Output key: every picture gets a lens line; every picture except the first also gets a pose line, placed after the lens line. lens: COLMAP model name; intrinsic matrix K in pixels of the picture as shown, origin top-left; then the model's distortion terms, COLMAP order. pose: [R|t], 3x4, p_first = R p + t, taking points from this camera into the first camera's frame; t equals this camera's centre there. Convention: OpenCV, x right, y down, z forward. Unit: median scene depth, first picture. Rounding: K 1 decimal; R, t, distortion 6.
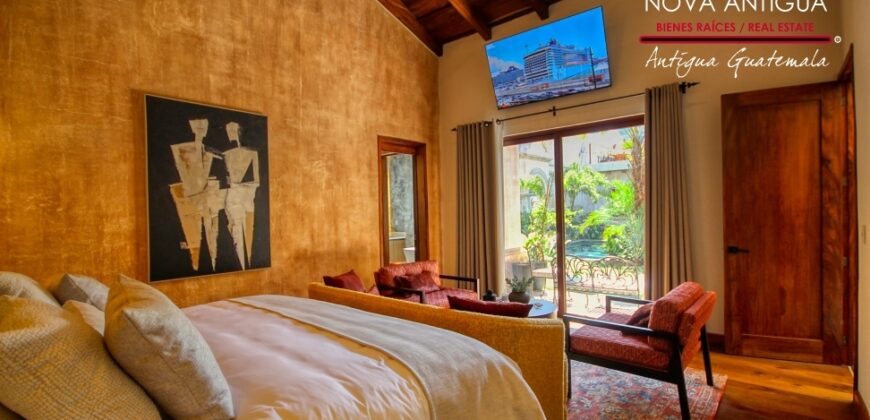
lens RADIAL K [[401.0, 0, 439.3], [0, 401.0, 215.1], [0, 0, 1]] dist [0.000456, -0.000878]
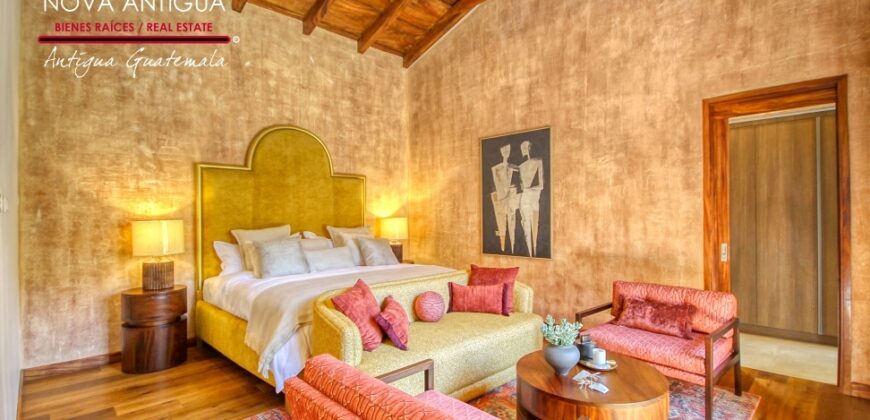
lens RADIAL K [[401.0, 0, 439.3], [0, 401.0, 215.1], [0, 0, 1]] dist [0.000456, -0.000878]
pose [[-0.077482, 0.021634, -0.996759, 0.696863], [0.004917, 0.999761, 0.021317, -0.019937], [0.996982, -0.003250, -0.077570, 0.719881]]
